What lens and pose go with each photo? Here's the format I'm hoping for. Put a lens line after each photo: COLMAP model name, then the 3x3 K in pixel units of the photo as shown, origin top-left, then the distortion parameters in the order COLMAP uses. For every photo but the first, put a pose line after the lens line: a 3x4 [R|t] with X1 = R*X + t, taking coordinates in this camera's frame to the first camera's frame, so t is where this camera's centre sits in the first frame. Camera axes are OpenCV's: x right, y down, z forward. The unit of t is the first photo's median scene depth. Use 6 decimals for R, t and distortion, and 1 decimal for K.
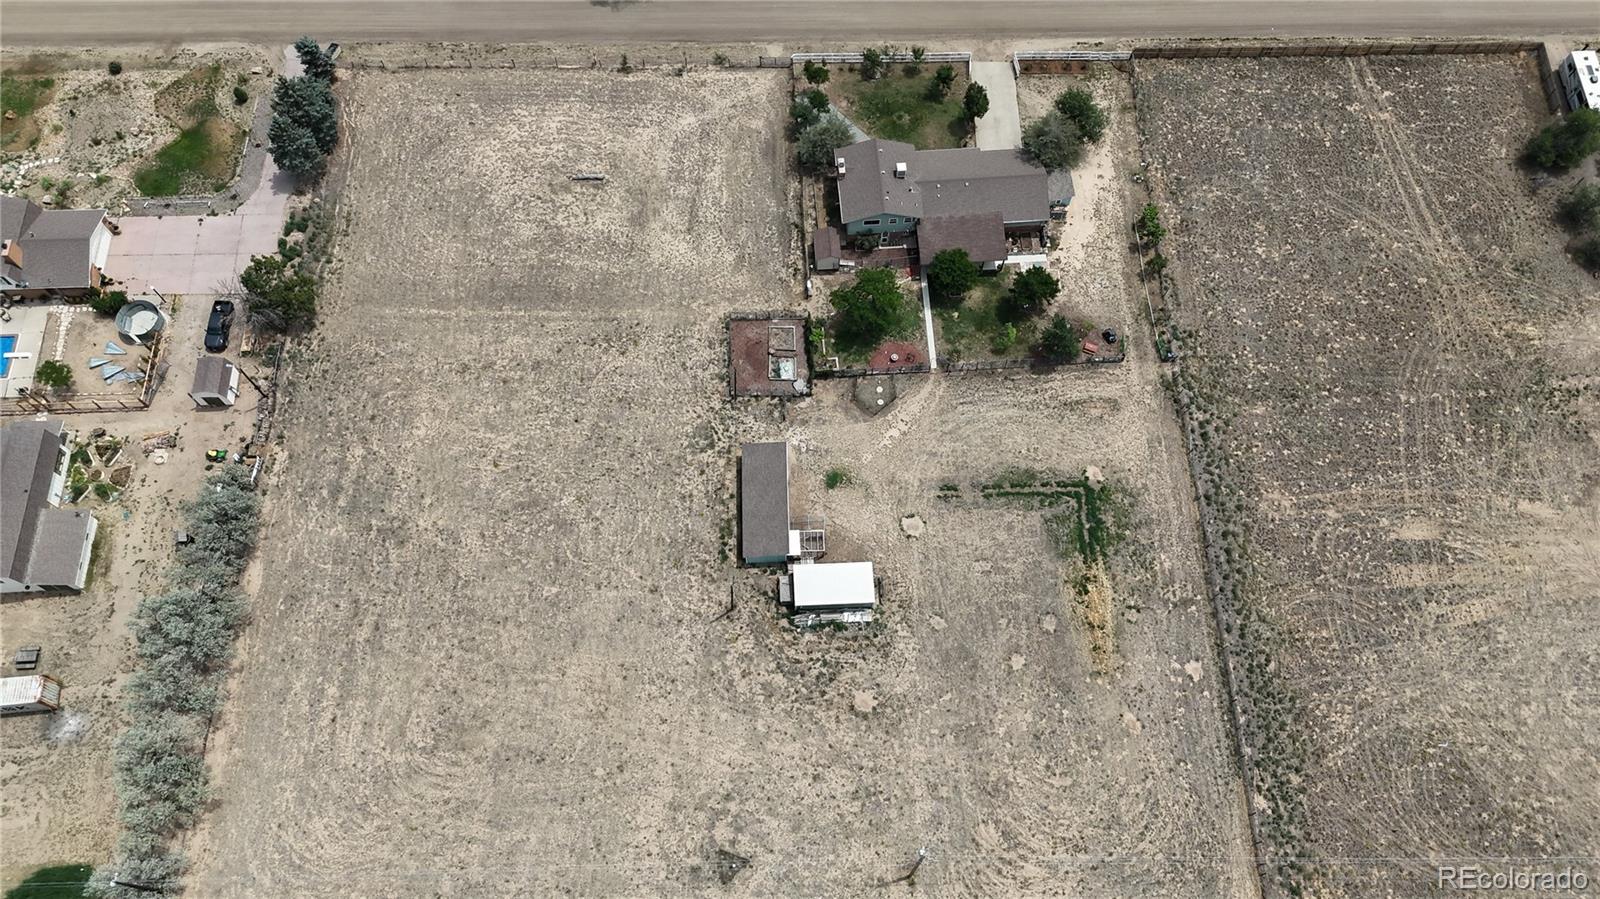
lens RADIAL K [[1182.8, 0, 805.6], [0, 1182.8, 452.6], [0, 0, 1]] dist [0.059567, -0.055403]
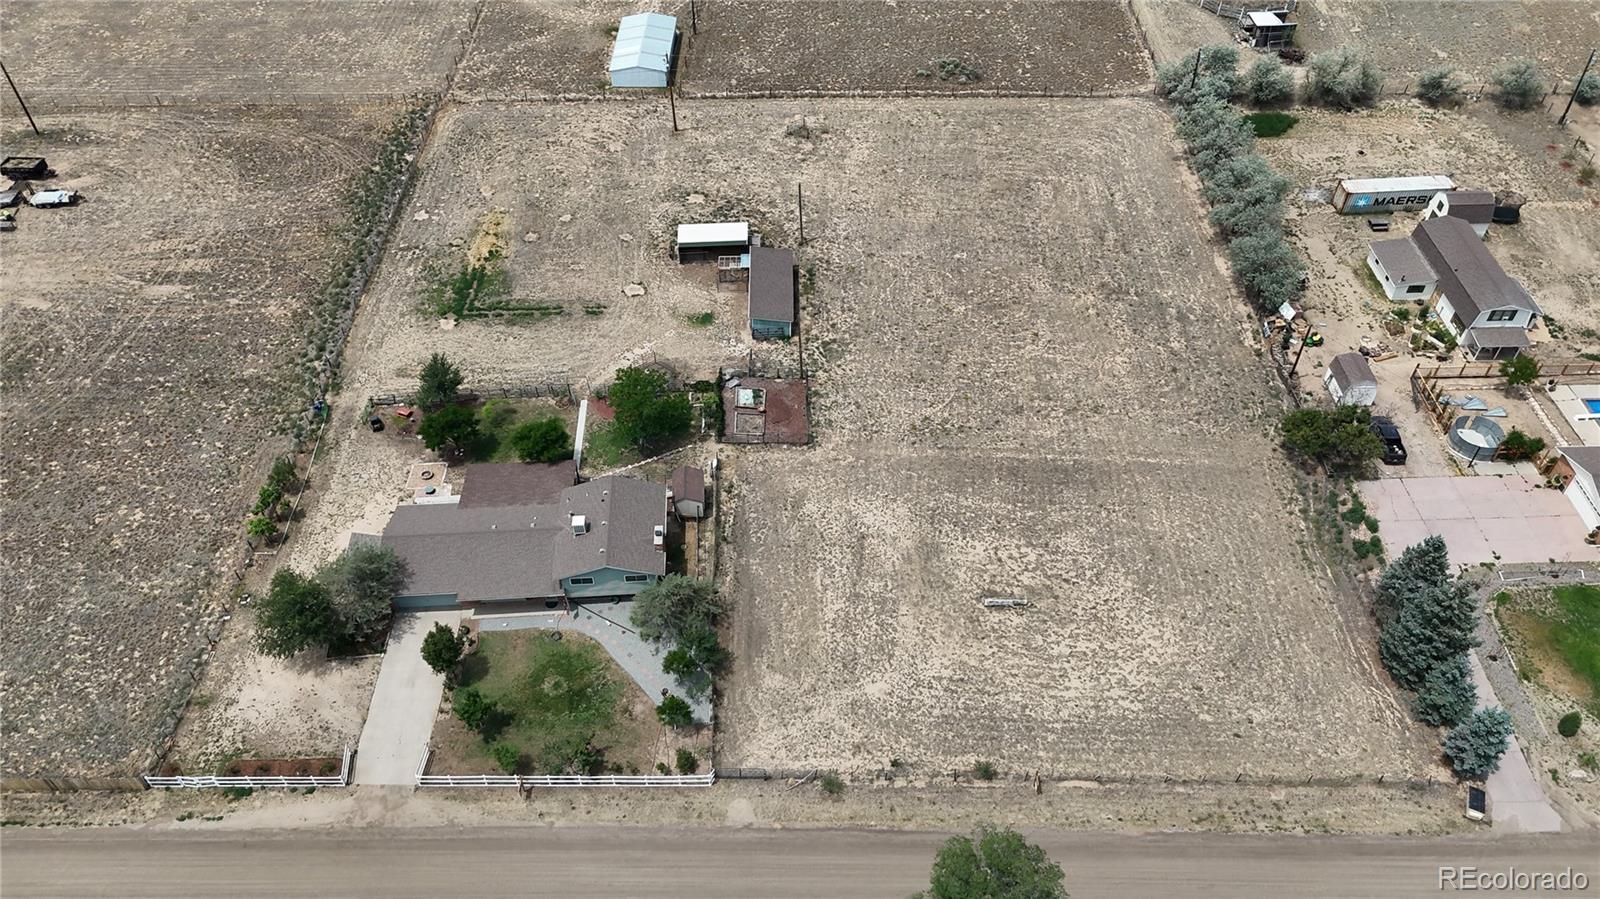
lens RADIAL K [[1182.8, 0, 803.3], [0, 1182.8, 449.0], [0, 0, 1]] dist [0.059567, -0.055403]
pose [[-0.999823, -0.018813, -0.000947, -0.061210], [0.006037, -0.367619, 0.929957, -0.948100], [-0.017843, 0.929786, 0.367667, 0.704398]]
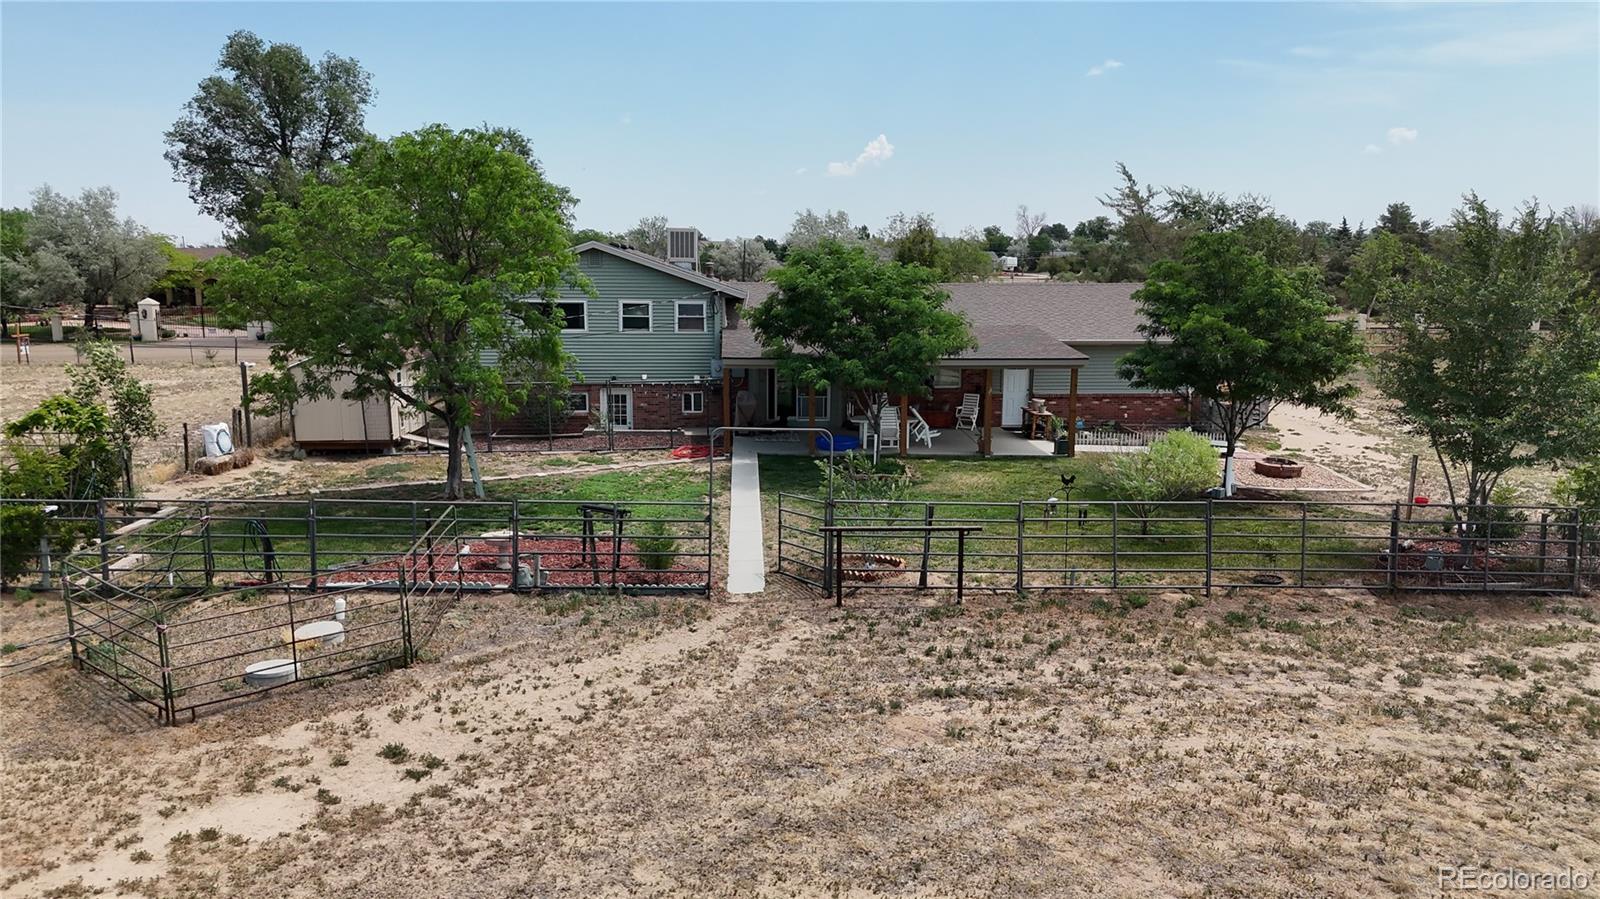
lens RADIAL K [[1182.8, 0, 808.1], [0, 1182.8, 448.5], [0, 0, 1]] dist [0.059567, -0.055403]
pose [[0.999921, -0.005095, -0.011520, 0.119866], [-0.006895, 0.543964, -0.839080, 0.048142], [0.010541, 0.839093, 0.543886, 0.912024]]
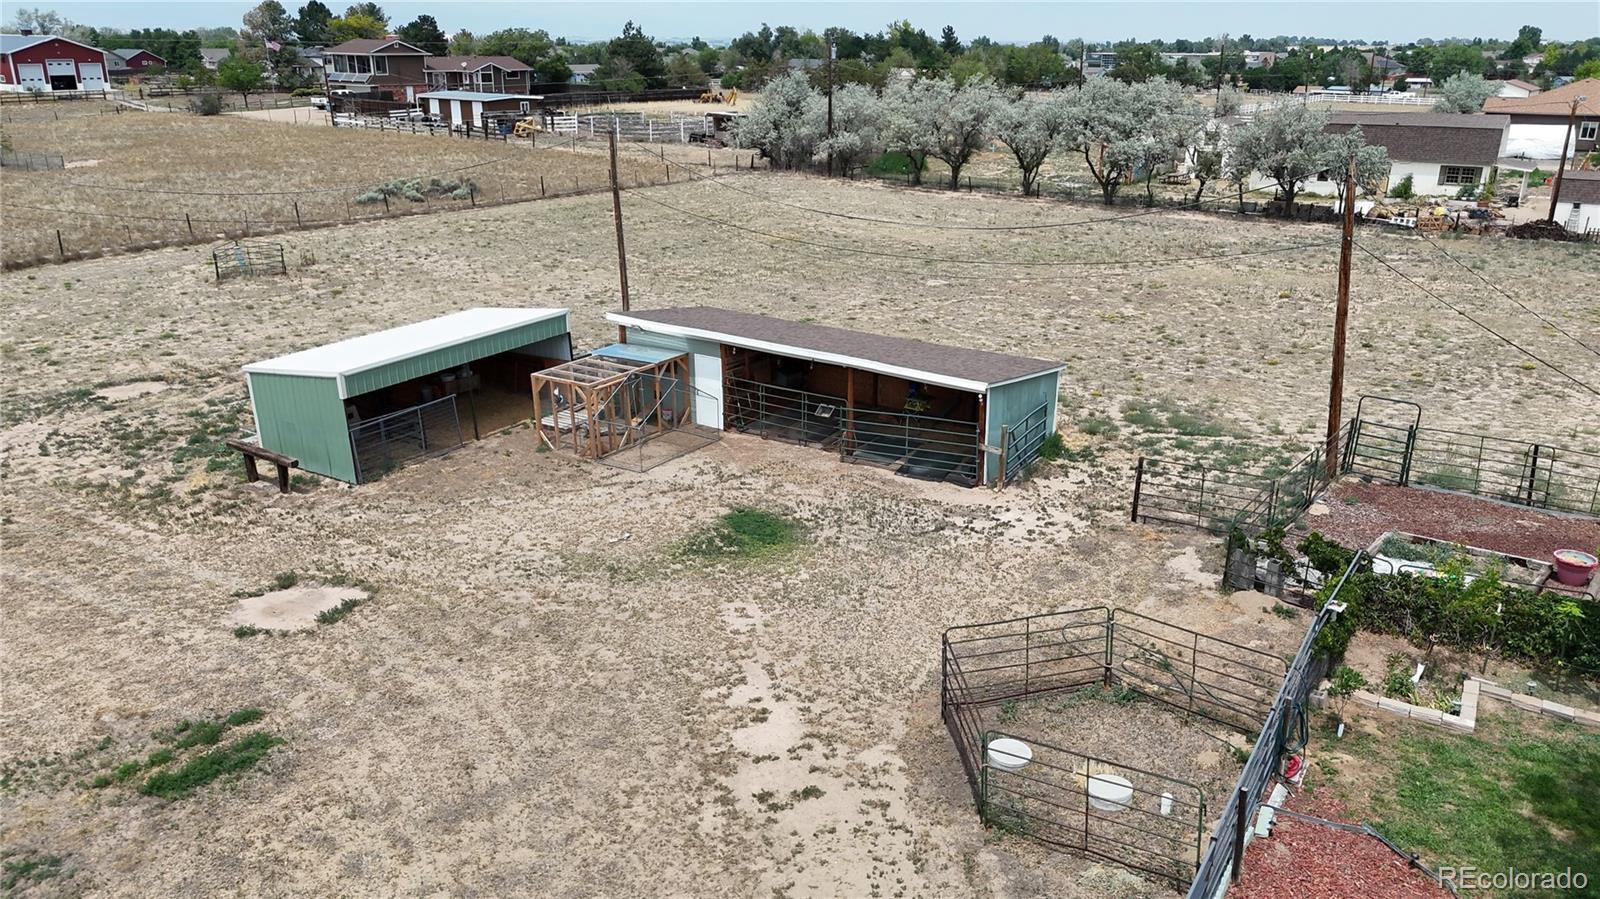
lens RADIAL K [[1182.8, 0, 807.6], [0, 1182.8, 443.3], [0, 0, 1]] dist [0.059567, -0.055403]
pose [[-0.592223, 0.248612, -0.766462, 0.175112], [-0.740874, 0.206005, 0.639272, -0.121565], [0.316826, 0.946443, 0.062189, 0.946999]]
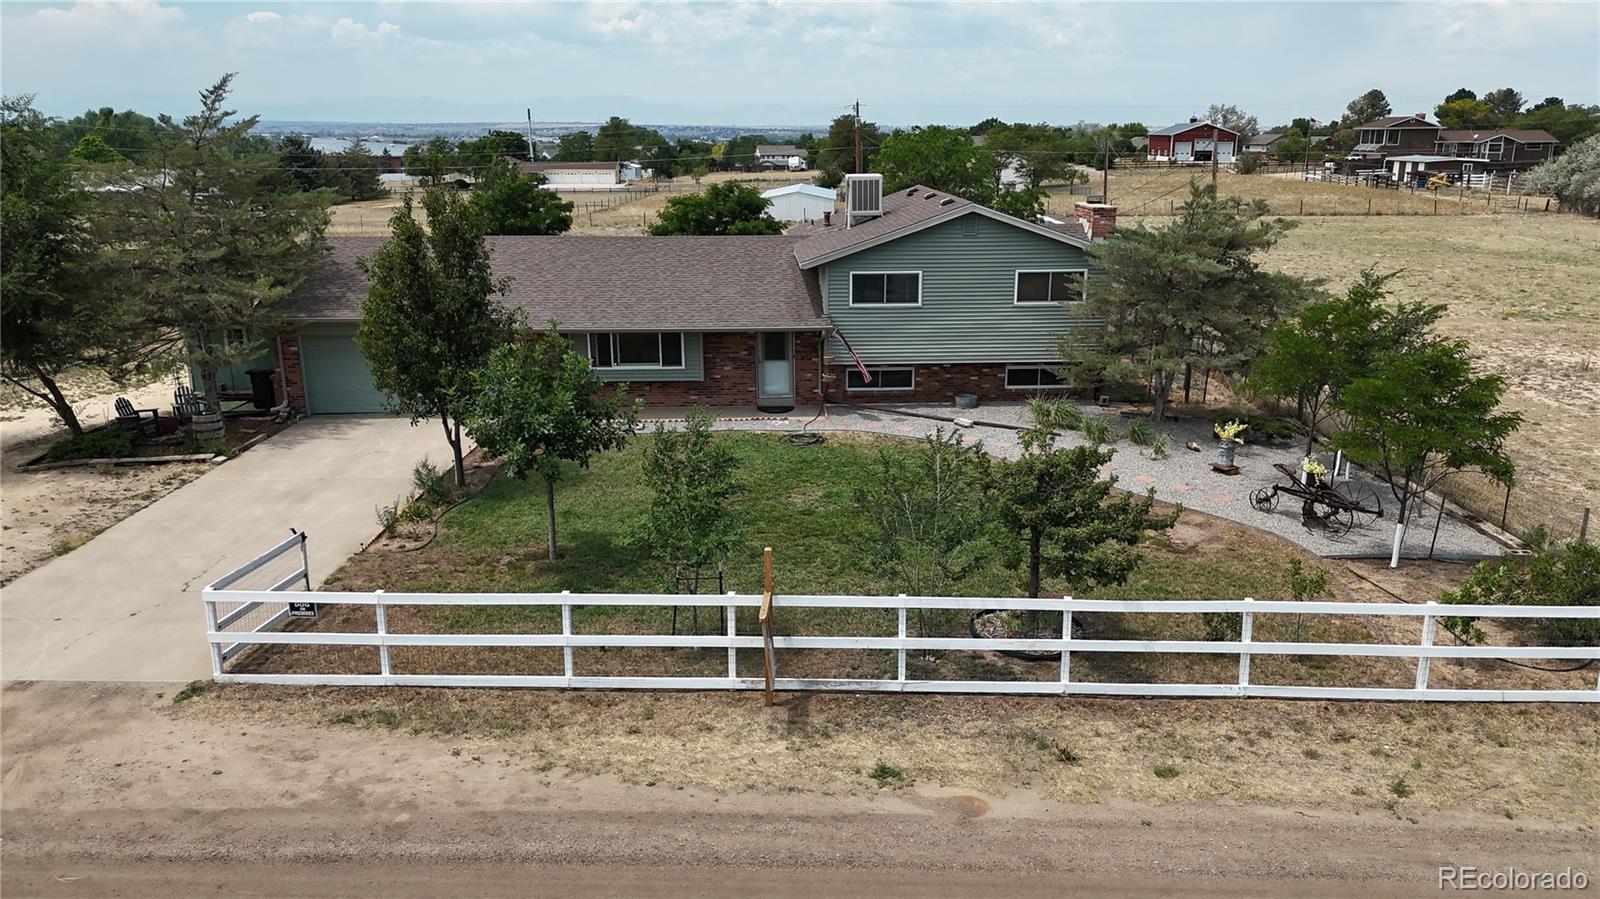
lens RADIAL K [[1182.8, 0, 797.0], [0, 1182.8, 448.0], [0, 0, 1]] dist [0.059567, -0.055403]
pose [[-0.999417, -0.015665, 0.030325, 0.089498], [0.027515, 0.155978, 0.987377, -0.509763], [-0.020198, 0.987636, -0.155456, 1.138330]]
